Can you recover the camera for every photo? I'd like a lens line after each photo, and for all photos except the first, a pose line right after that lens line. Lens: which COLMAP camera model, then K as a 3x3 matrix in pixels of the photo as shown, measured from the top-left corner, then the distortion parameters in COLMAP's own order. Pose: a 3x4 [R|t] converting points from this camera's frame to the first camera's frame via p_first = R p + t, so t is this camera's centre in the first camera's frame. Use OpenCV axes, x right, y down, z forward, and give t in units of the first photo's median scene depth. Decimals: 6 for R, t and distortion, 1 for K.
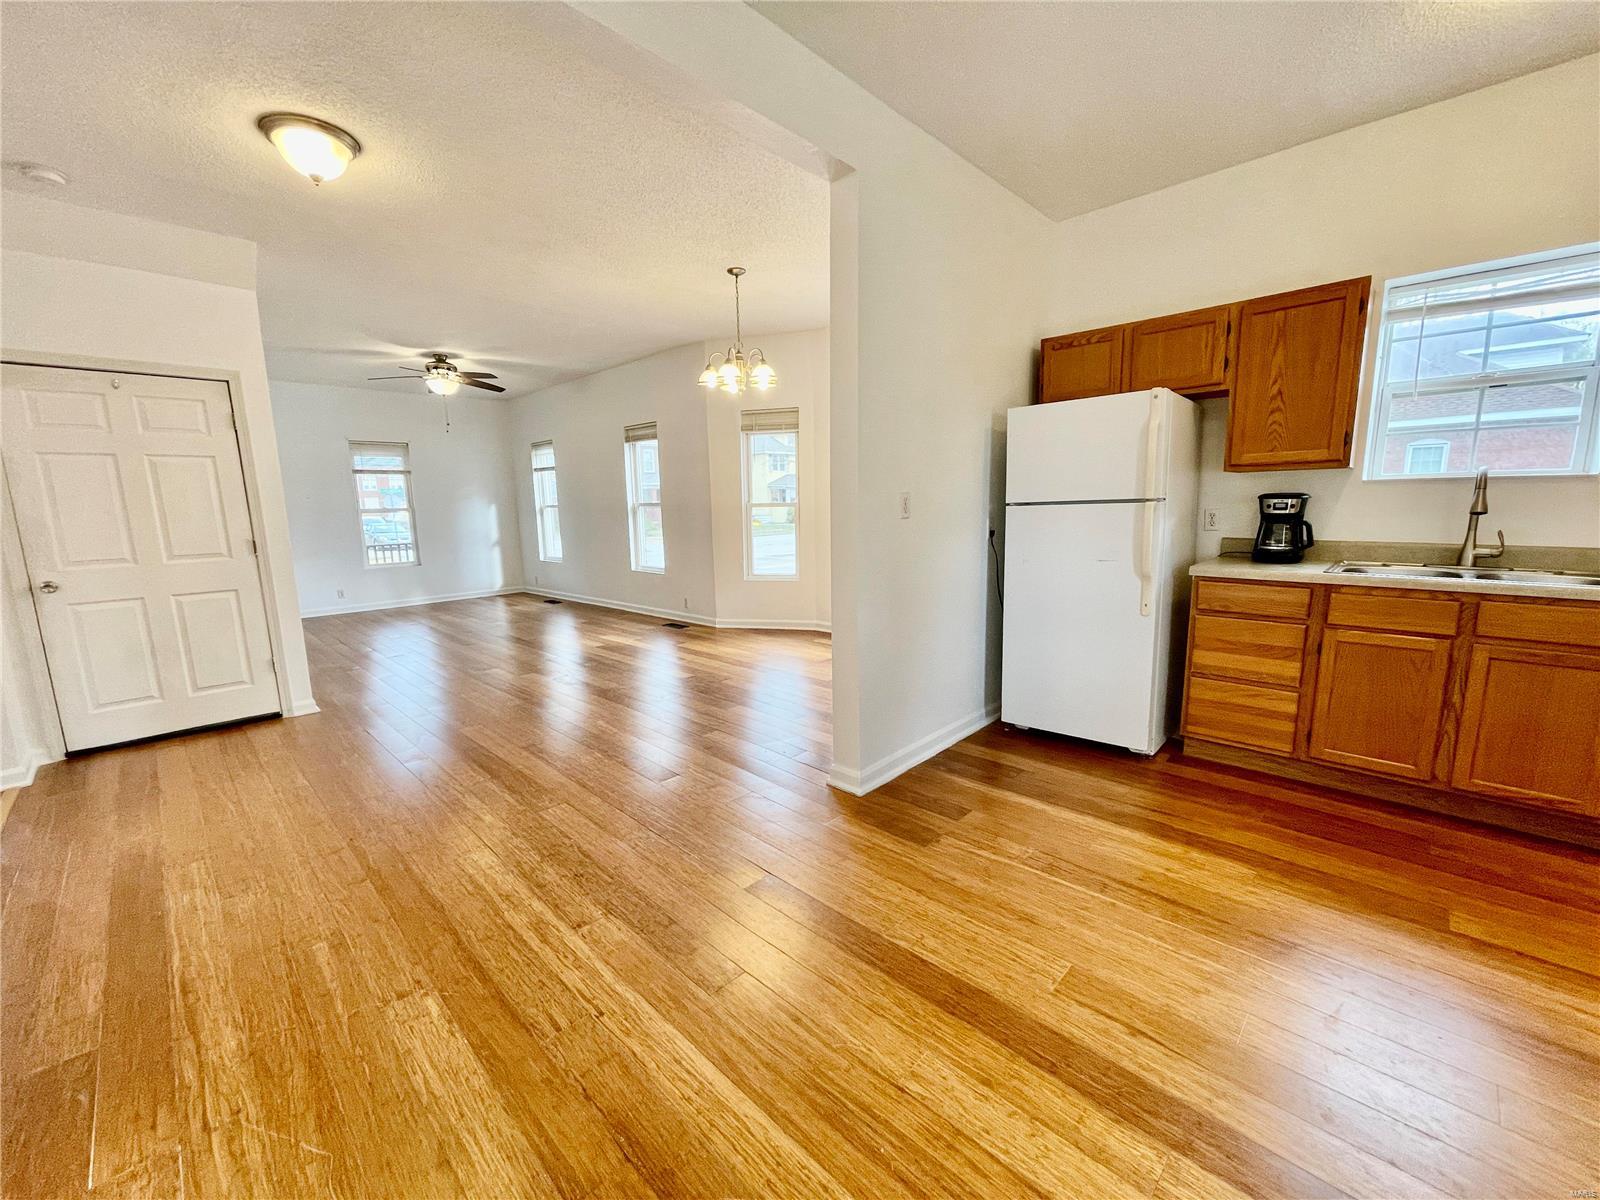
lens RADIAL K [[643.9, 0, 794.9], [0, 643.9, 605.5], [0, 0, 1]] dist [-0.000763, -0.000736]
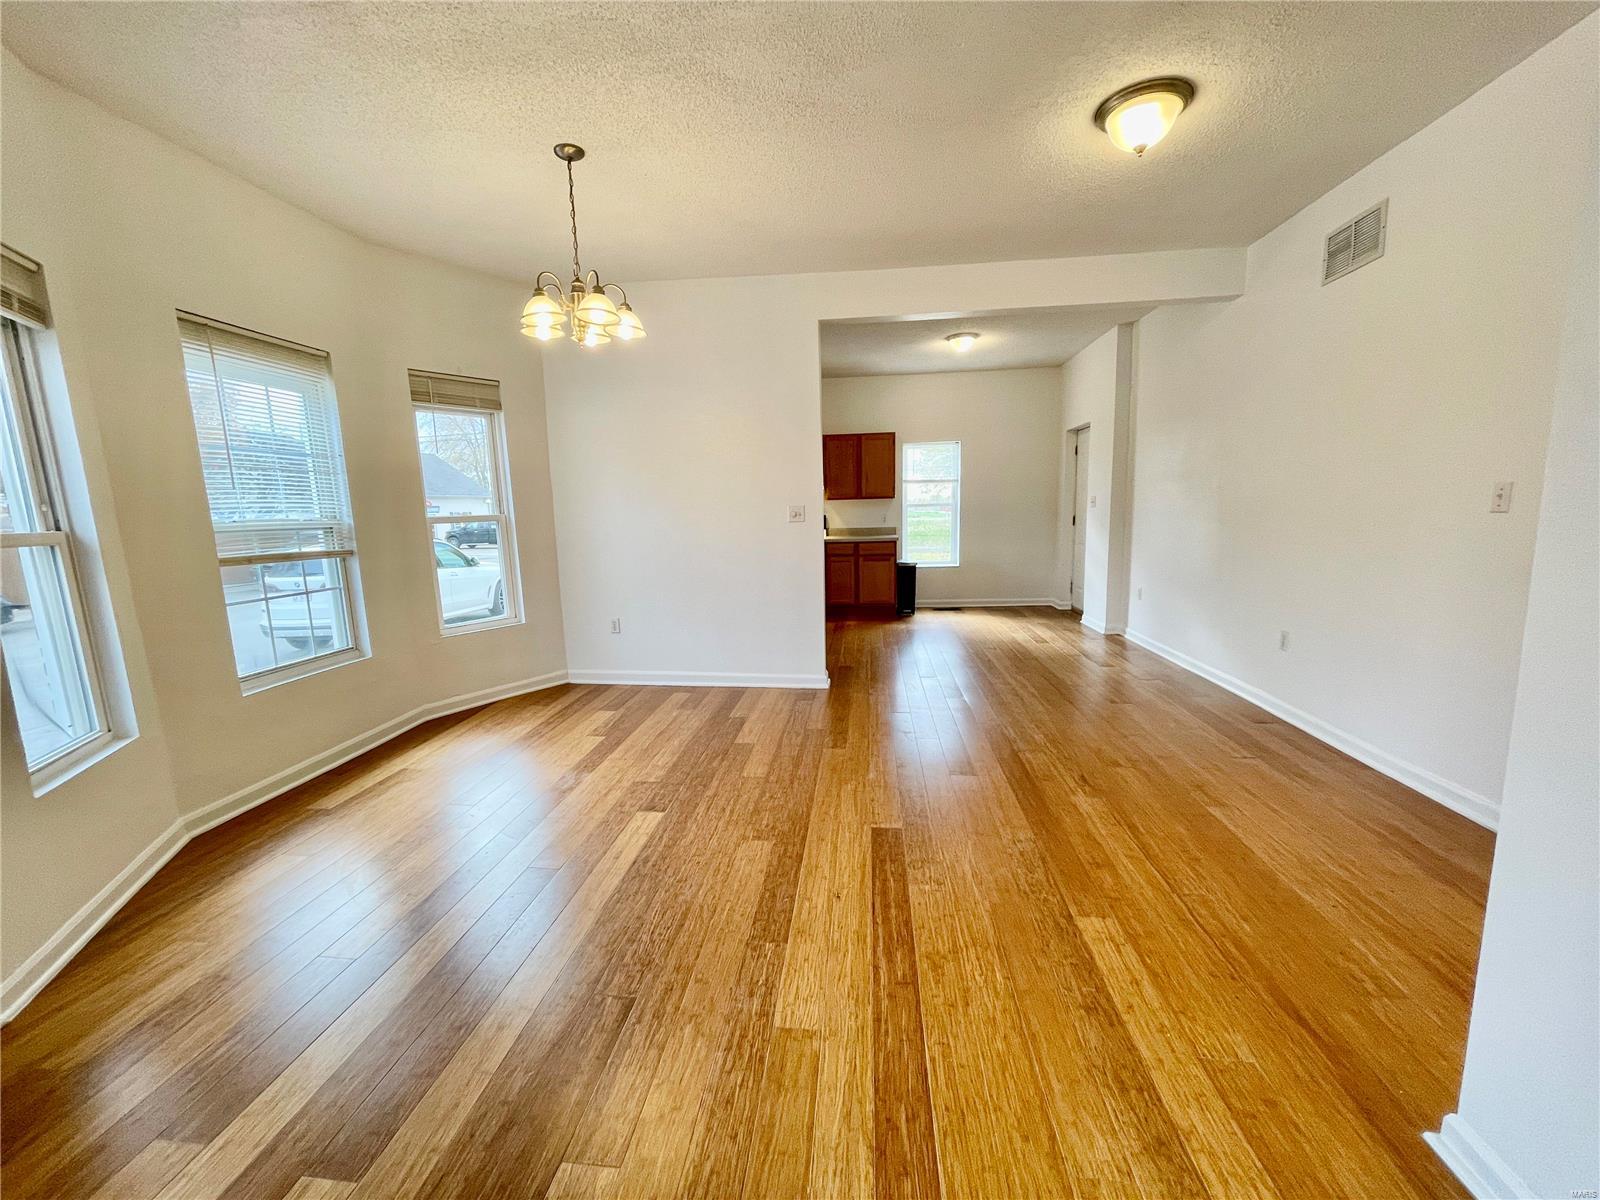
lens RADIAL K [[643.9, 0, 793.8], [0, 643.9, 605.7], [0, 0, 1]] dist [-0.000763, -0.000736]
pose [[-0.616689, -0.078947, 0.783238, -1.092606], [0.167220, 0.959114, 0.228337, -0.283330], [-0.769241, 0.271786, -0.578274, 1.895467]]
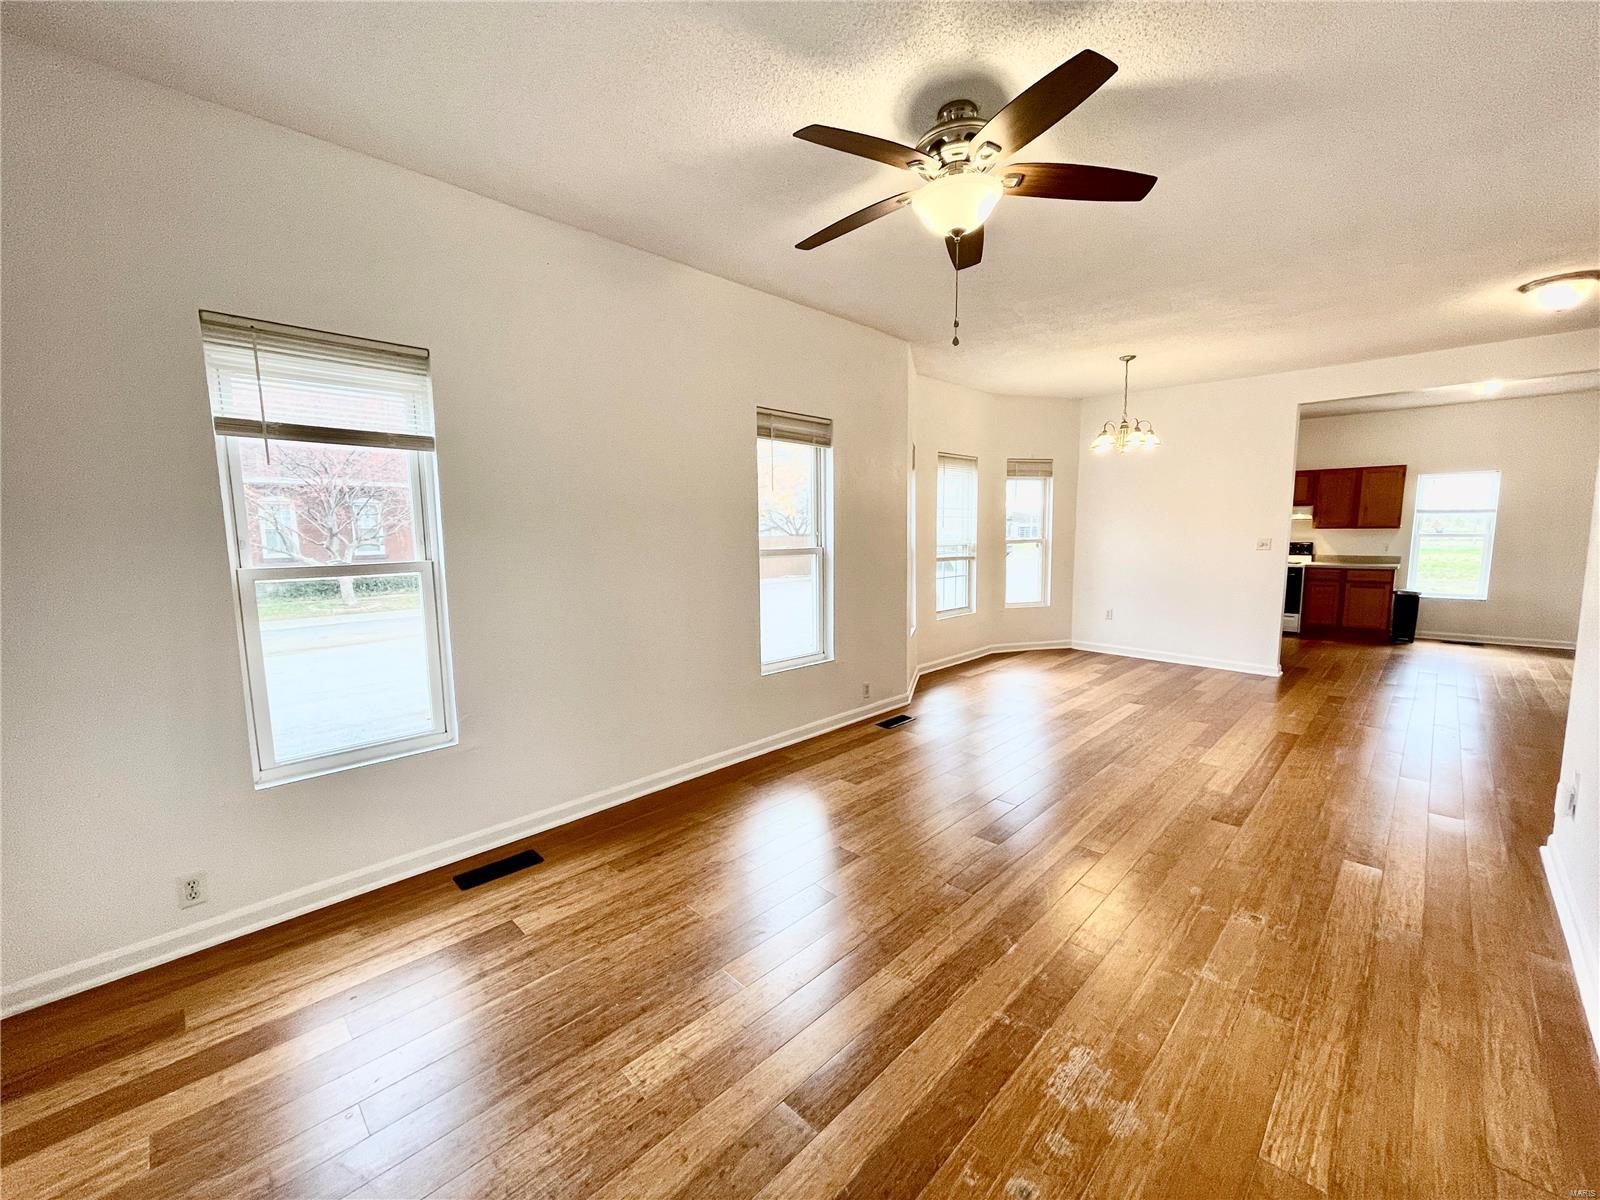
lens RADIAL K [[643.9, 0, 793.8], [0, 643.9, 605.6], [0, 0, 1]] dist [-0.000763, -0.000736]
pose [[0.008239, -0.093922, 0.995545, -1.965756], [0.171190, 0.981014, 0.091134, -0.395076], [-0.985204, 0.169676, 0.024161, 2.416435]]
